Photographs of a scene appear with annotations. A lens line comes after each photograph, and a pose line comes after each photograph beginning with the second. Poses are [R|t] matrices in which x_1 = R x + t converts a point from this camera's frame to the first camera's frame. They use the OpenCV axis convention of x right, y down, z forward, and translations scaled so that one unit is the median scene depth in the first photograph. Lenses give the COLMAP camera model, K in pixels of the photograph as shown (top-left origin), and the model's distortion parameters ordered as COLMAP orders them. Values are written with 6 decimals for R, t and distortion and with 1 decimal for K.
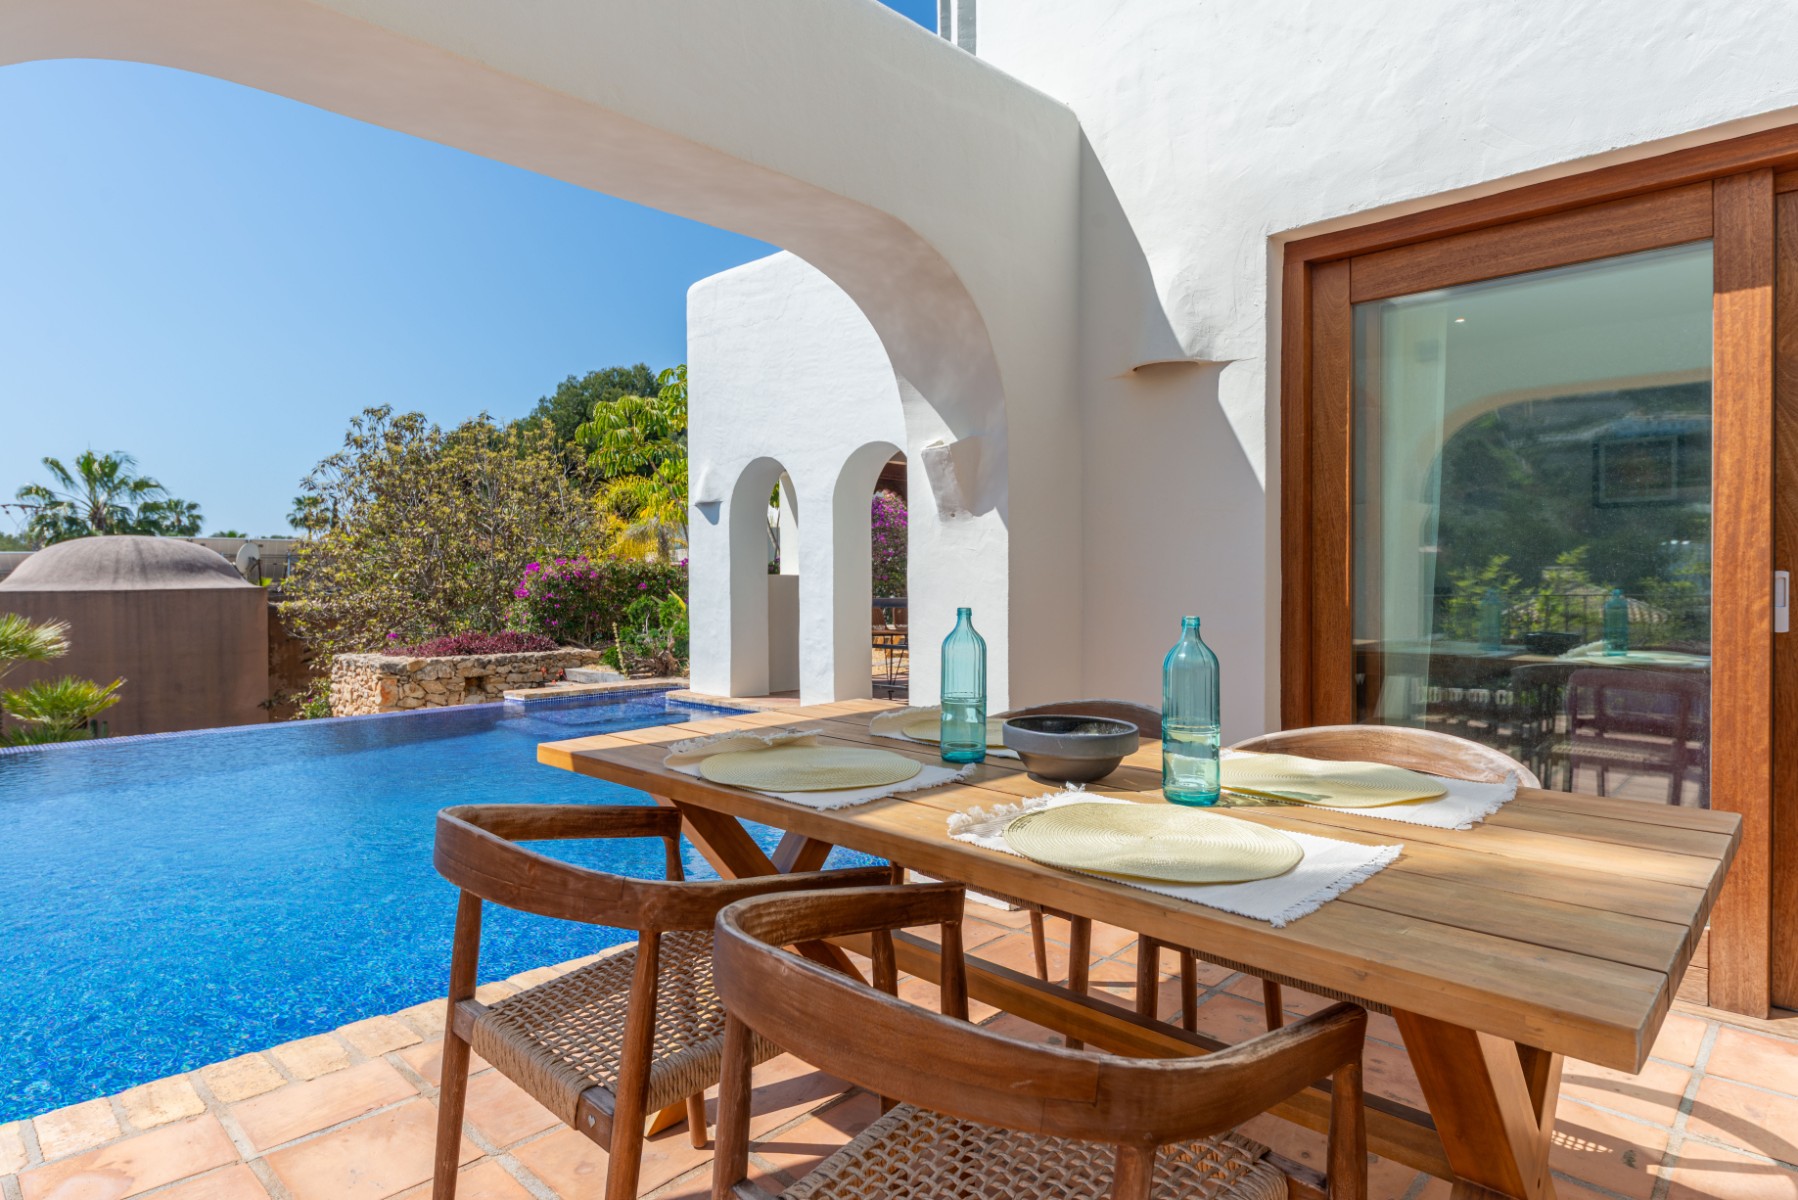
lens RADIAL K [[998.8, 0, 899.0], [0, 998.8, 600.0], [0, 0, 1]] dist [-0.000680, -0.000321]
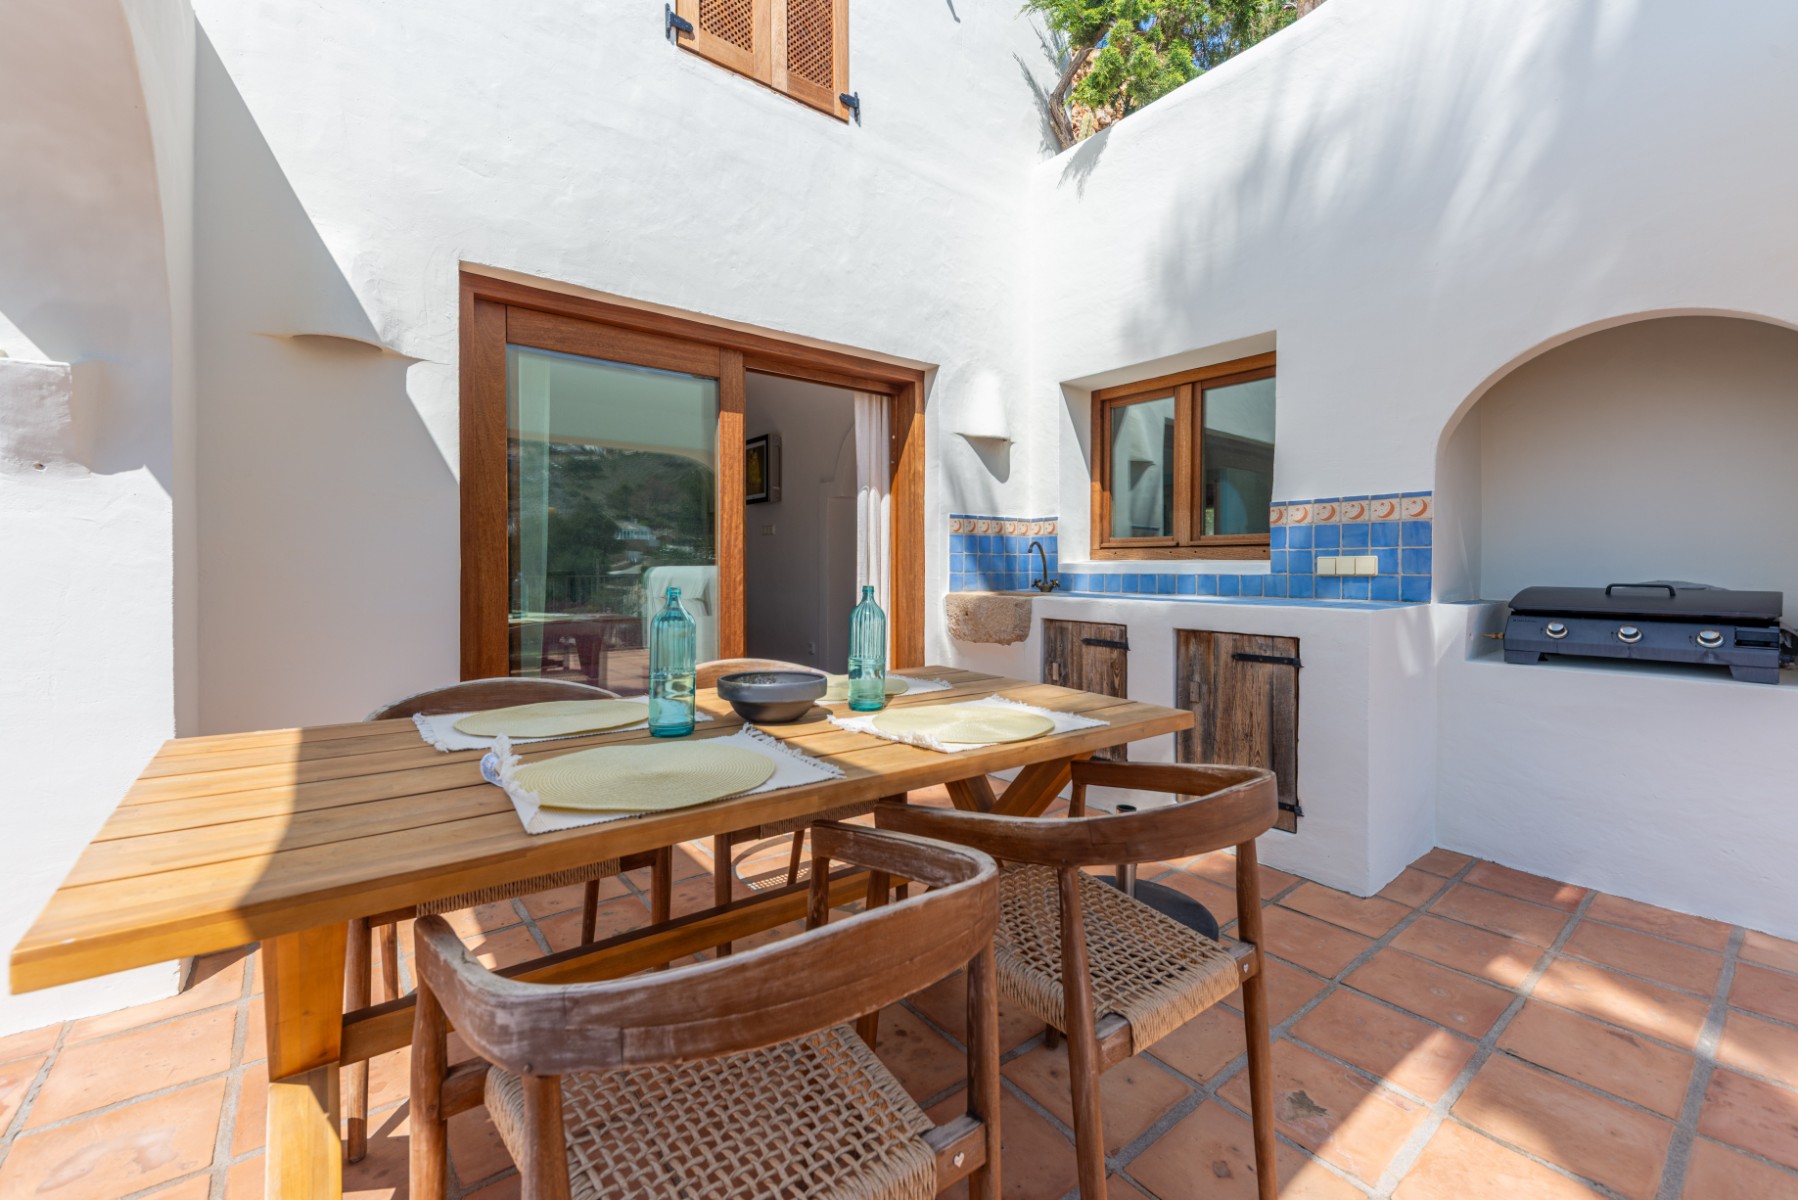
lens RADIAL K [[753.1, 0, 888.6], [0, 753.1, 573.0], [0, 0, 1]] dist [0.002358, 0.000233]
pose [[0.133729, -0.006713, 0.990995, -0.523725], [0.020338, 0.999785, 0.004028, -0.004491], [-0.990809, 0.019616, 0.133836, 0.516723]]
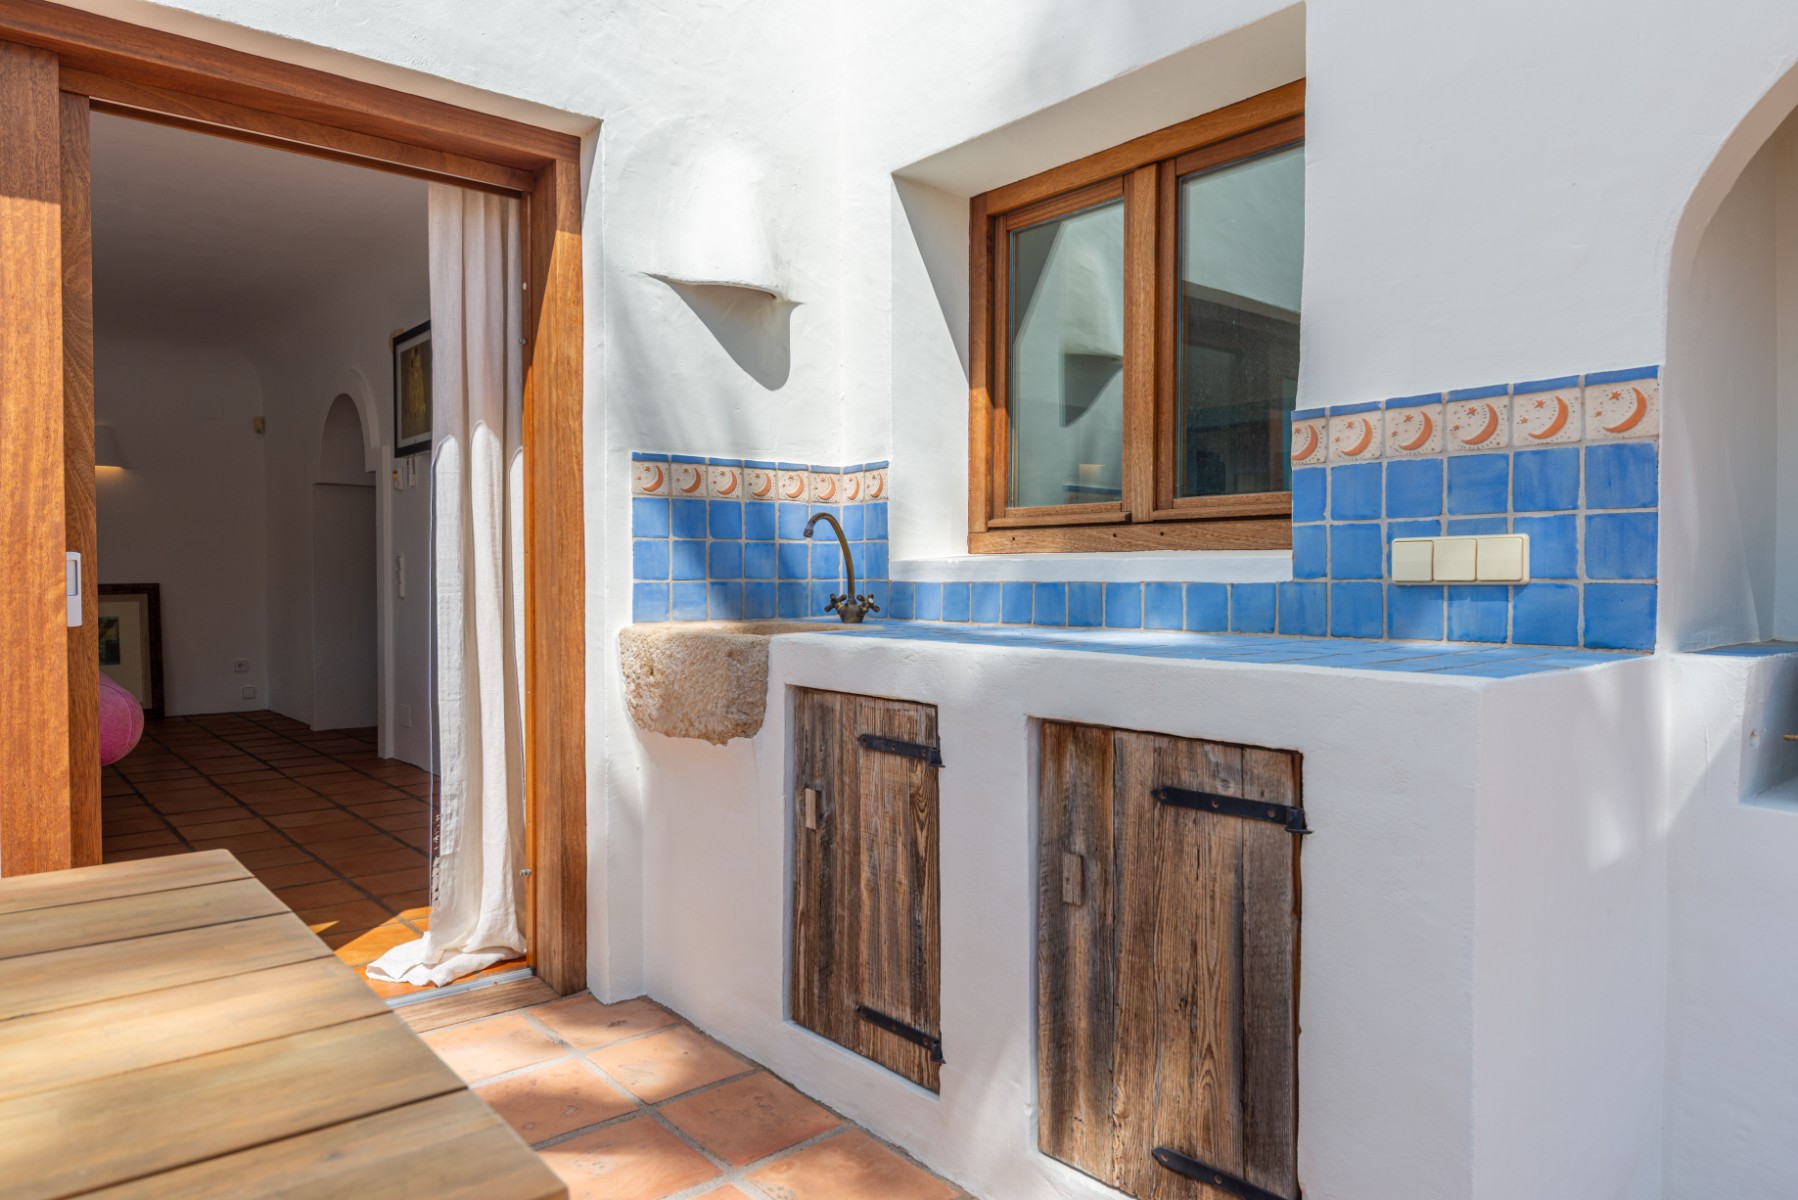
lens RADIAL K [[1165.1, 0, 899.0], [0, 1165.1, 600.0], [0, 0, 1]] dist [-0.005583, -0.004933]
pose [[0.101432, -0.018716, 0.994666, -0.000161], [0.022503, 0.999610, 0.016515, 0.010097], [-0.994588, 0.020708, 0.101814, 0.225005]]
